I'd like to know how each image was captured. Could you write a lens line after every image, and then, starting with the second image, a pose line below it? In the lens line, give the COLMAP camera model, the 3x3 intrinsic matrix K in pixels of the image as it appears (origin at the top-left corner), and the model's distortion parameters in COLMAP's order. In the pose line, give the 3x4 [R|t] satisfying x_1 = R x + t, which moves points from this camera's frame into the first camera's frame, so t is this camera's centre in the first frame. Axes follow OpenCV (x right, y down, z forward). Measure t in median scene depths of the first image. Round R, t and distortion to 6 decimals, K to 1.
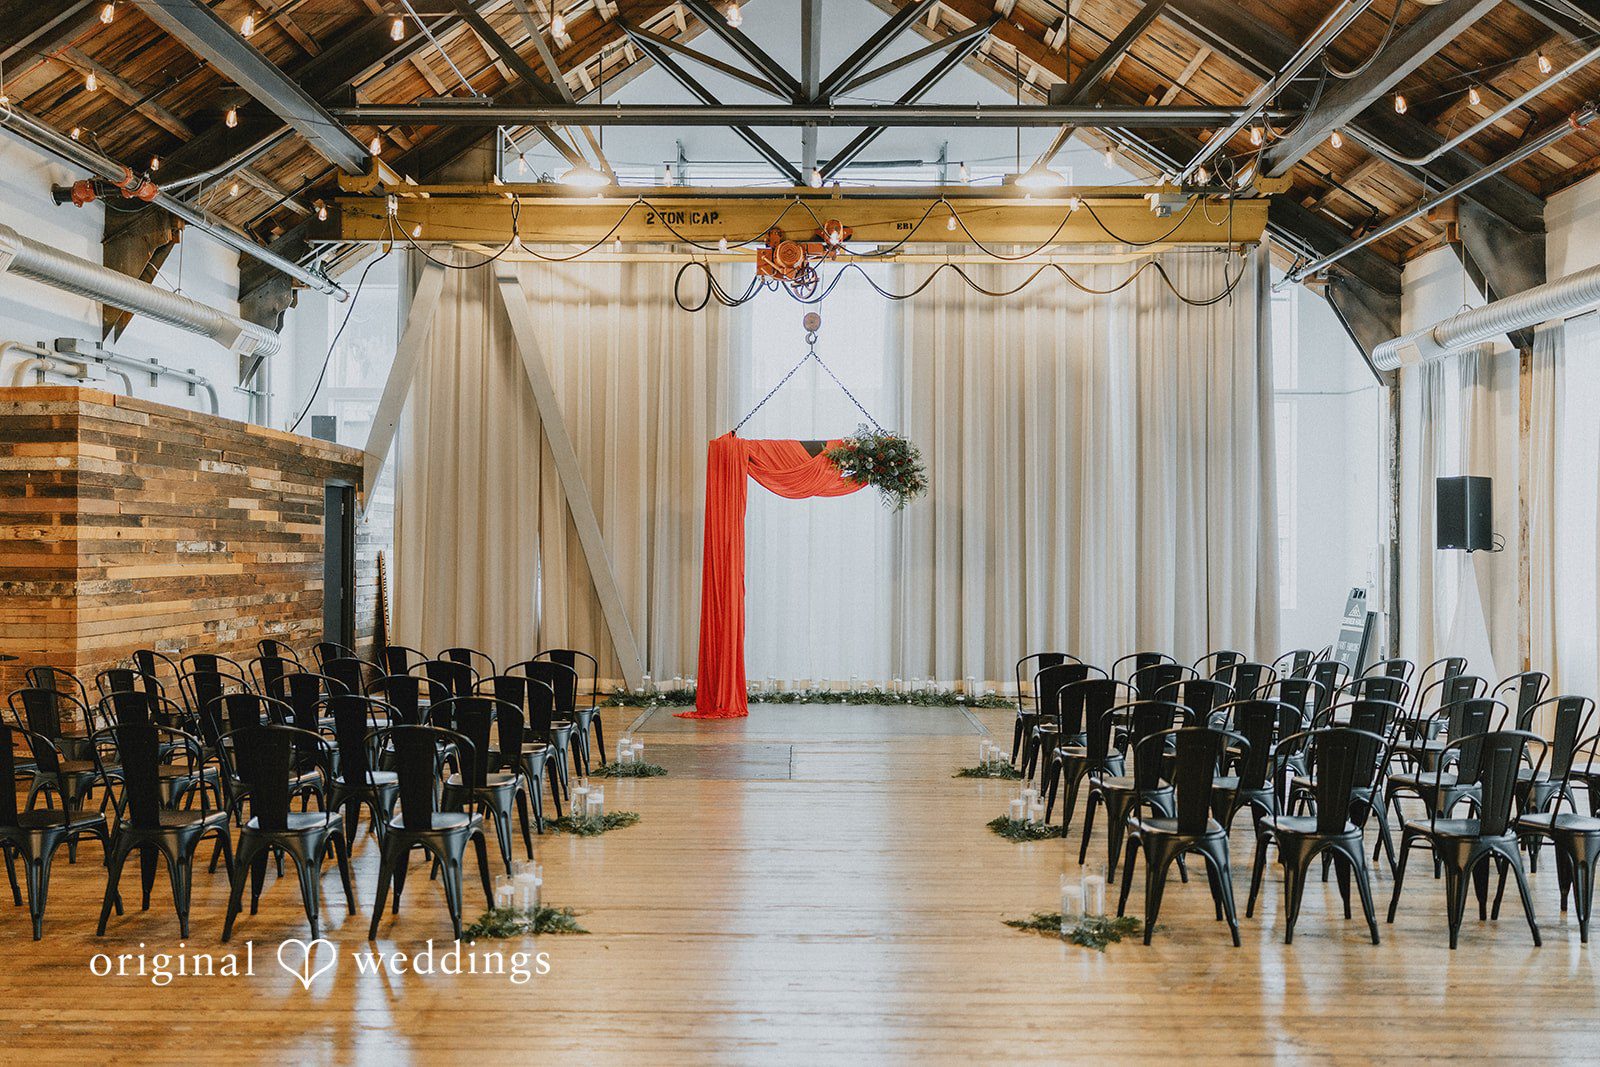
lens RADIAL K [[1464.1, 0, 800.0], [0, 1464.1, 533.5], [0, 0, 1]] dist [-0.000783, 0.004626]
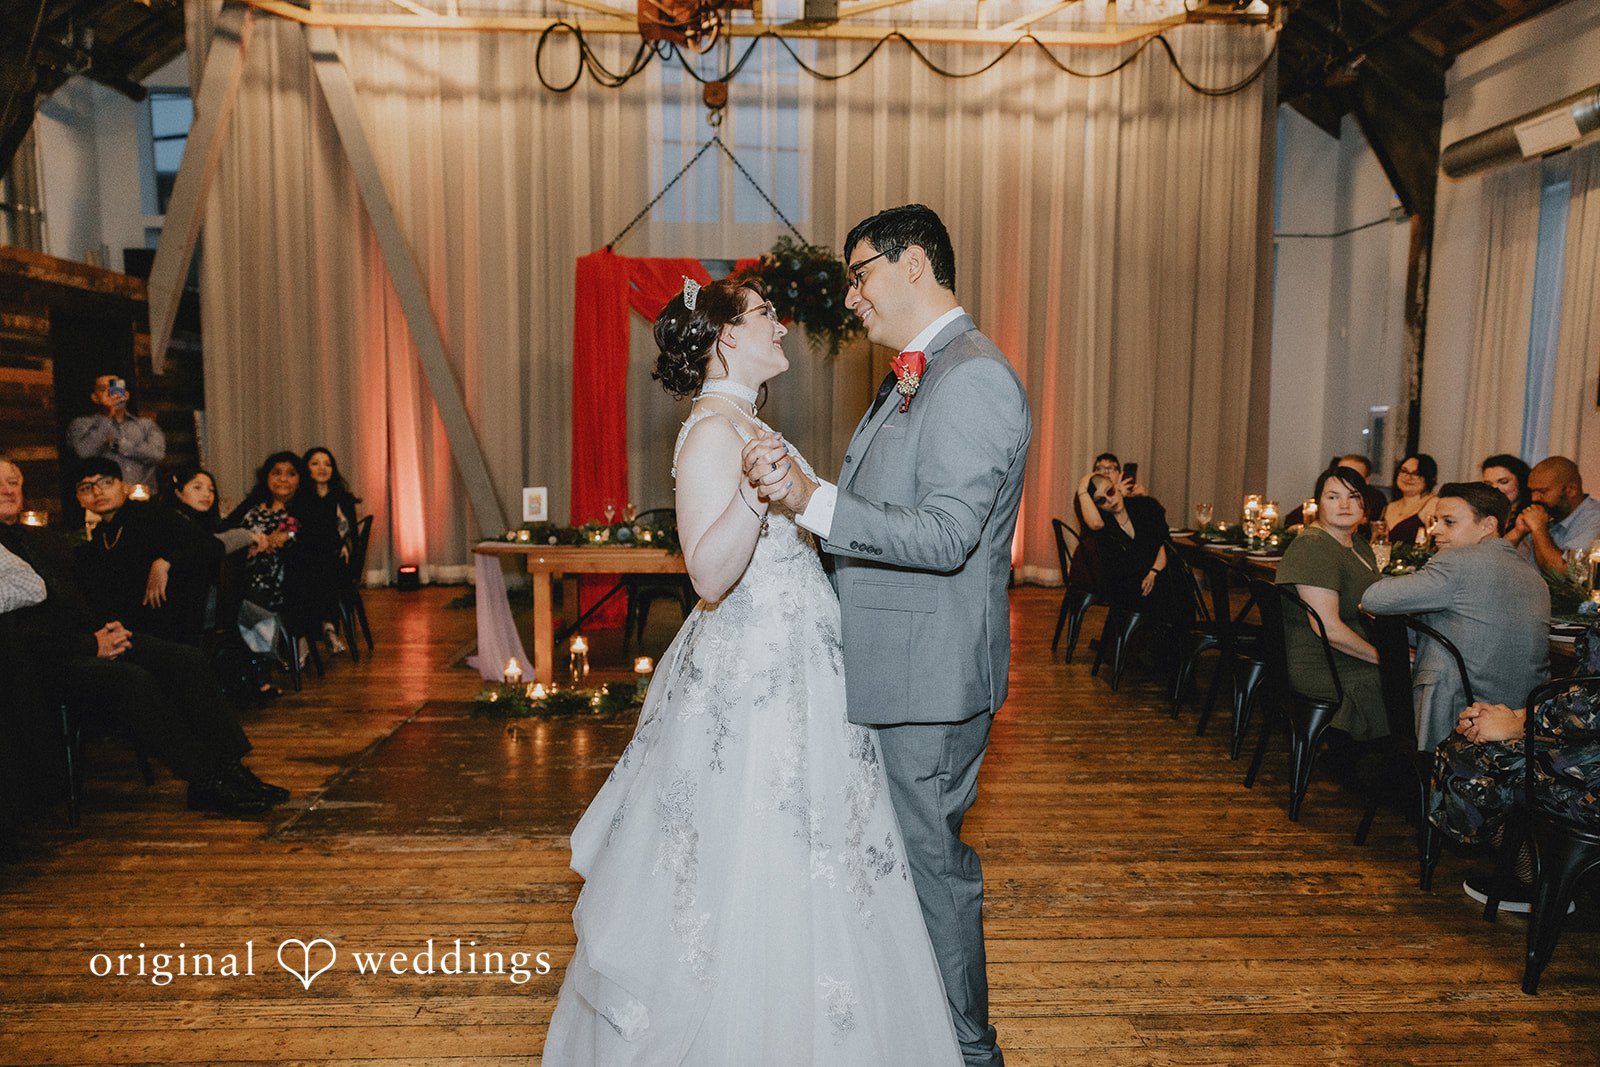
lens RADIAL K [[1034.0, 0, 800.0], [0, 1034.0, 533.5], [0, 0, 1]] dist [-0.002899, -0.001164]
pose [[0.998380, -0.003315, 0.056801, 0.019076], [-0.003176, 0.993498, 0.113808, 0.013766], [-0.056809, -0.113804, 0.991878, 0.427917]]
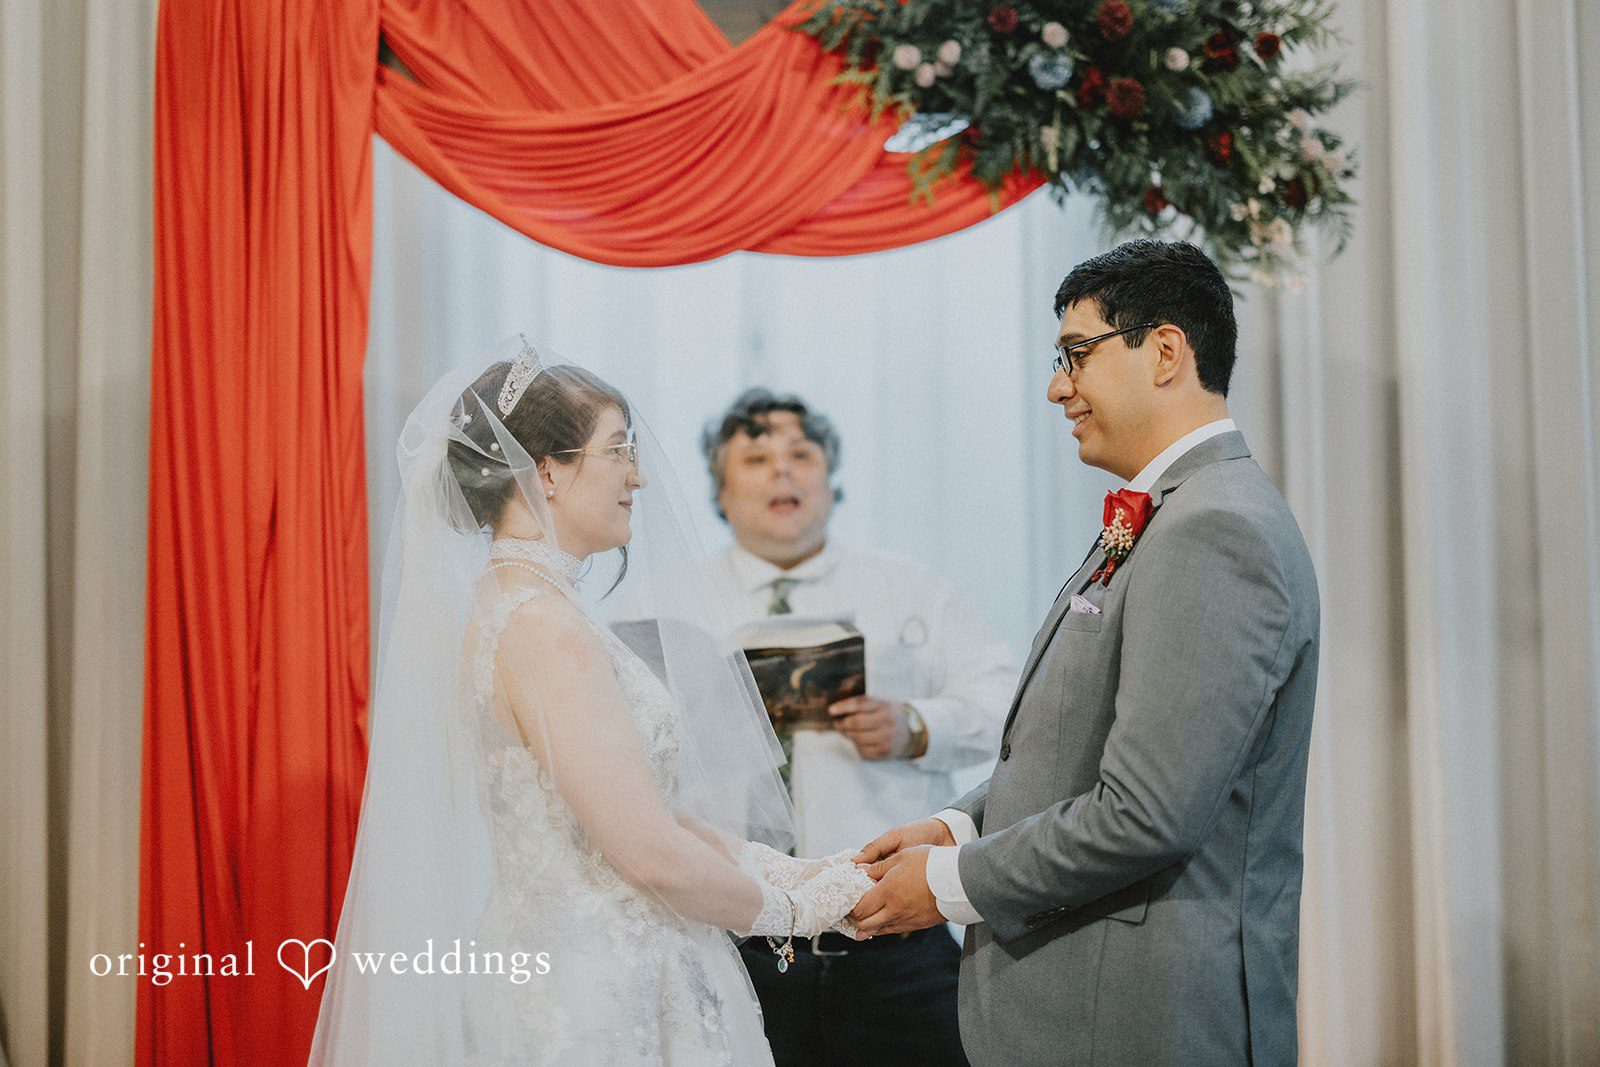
lens RADIAL K [[2205.0, 0, 800.0], [0, 2205.0, 533.5], [0, 0, 1]] dist [0.014821, -0.030112]
pose [[0.999673, -0.019614, 0.016435, 0.010307], [0.019837, 0.999712, -0.013527, 0.012218], [-0.016165, 0.013849, 0.999773, 0.672191]]
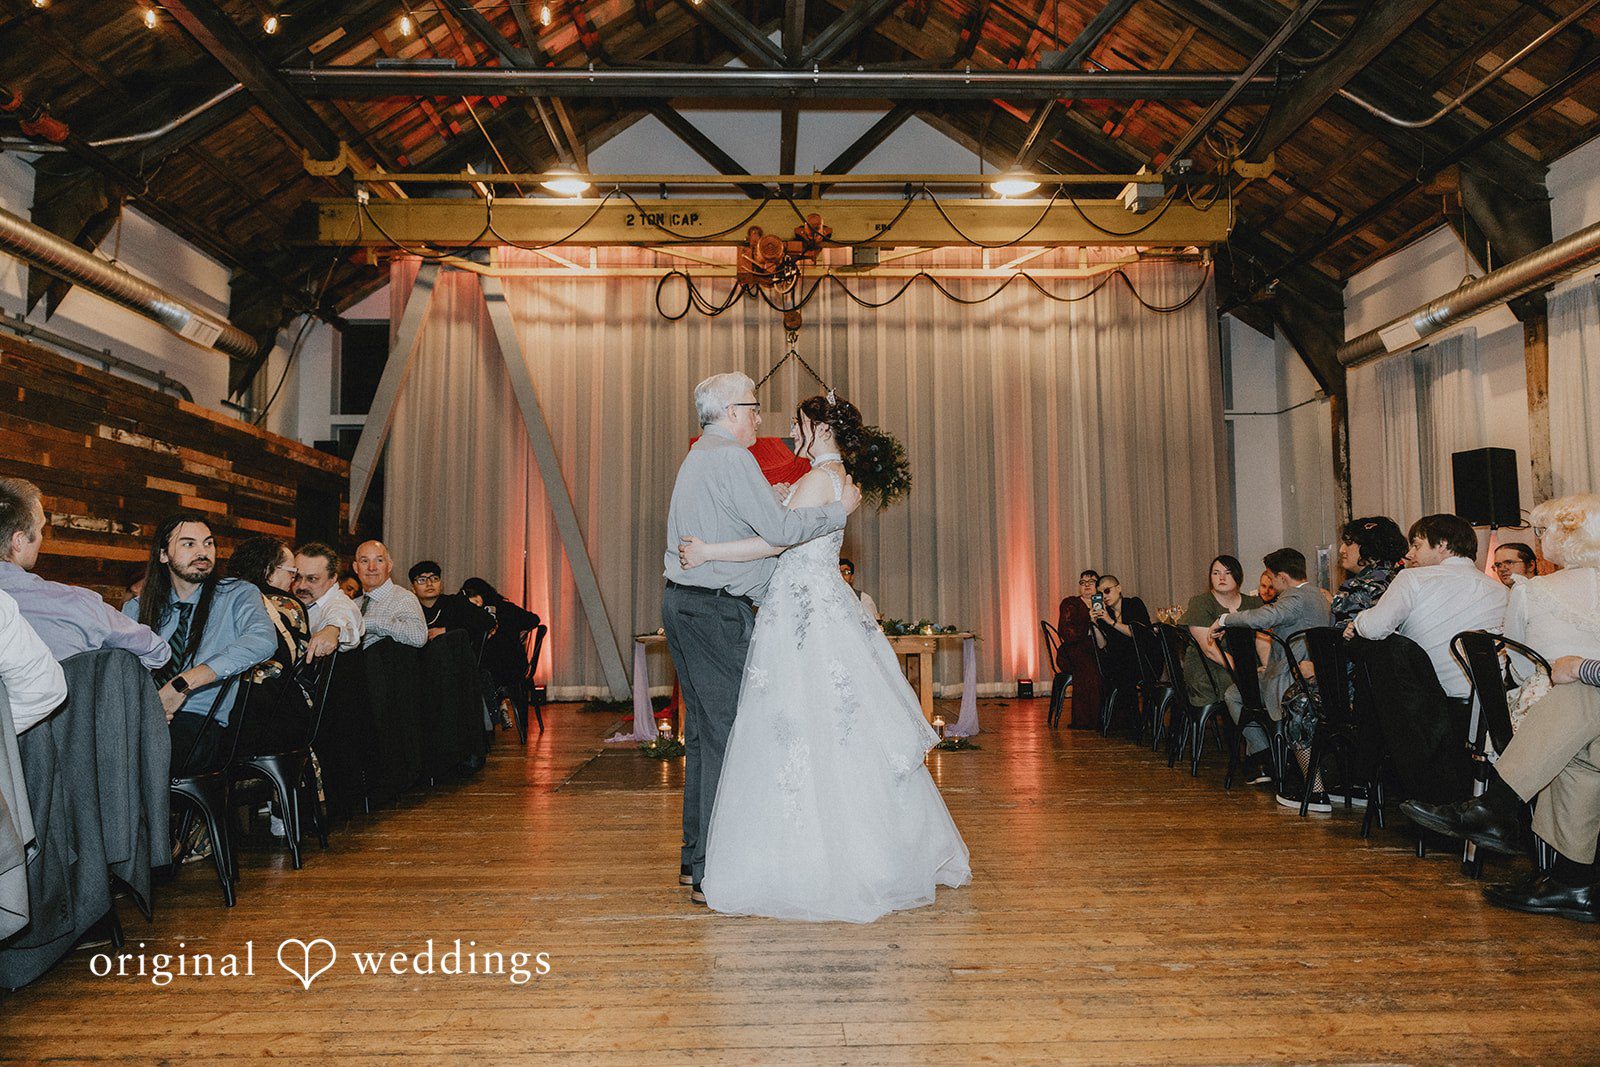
lens RADIAL K [[1034.0, 0, 800.0], [0, 1034.0, 533.5], [0, 0, 1]] dist [-0.002899, -0.001164]
pose [[0.999214, -0.009988, 0.038371, -0.014337], [0.012513, 0.997732, -0.066135, 0.044491], [-0.037624, 0.066563, 0.997073, 0.282962]]
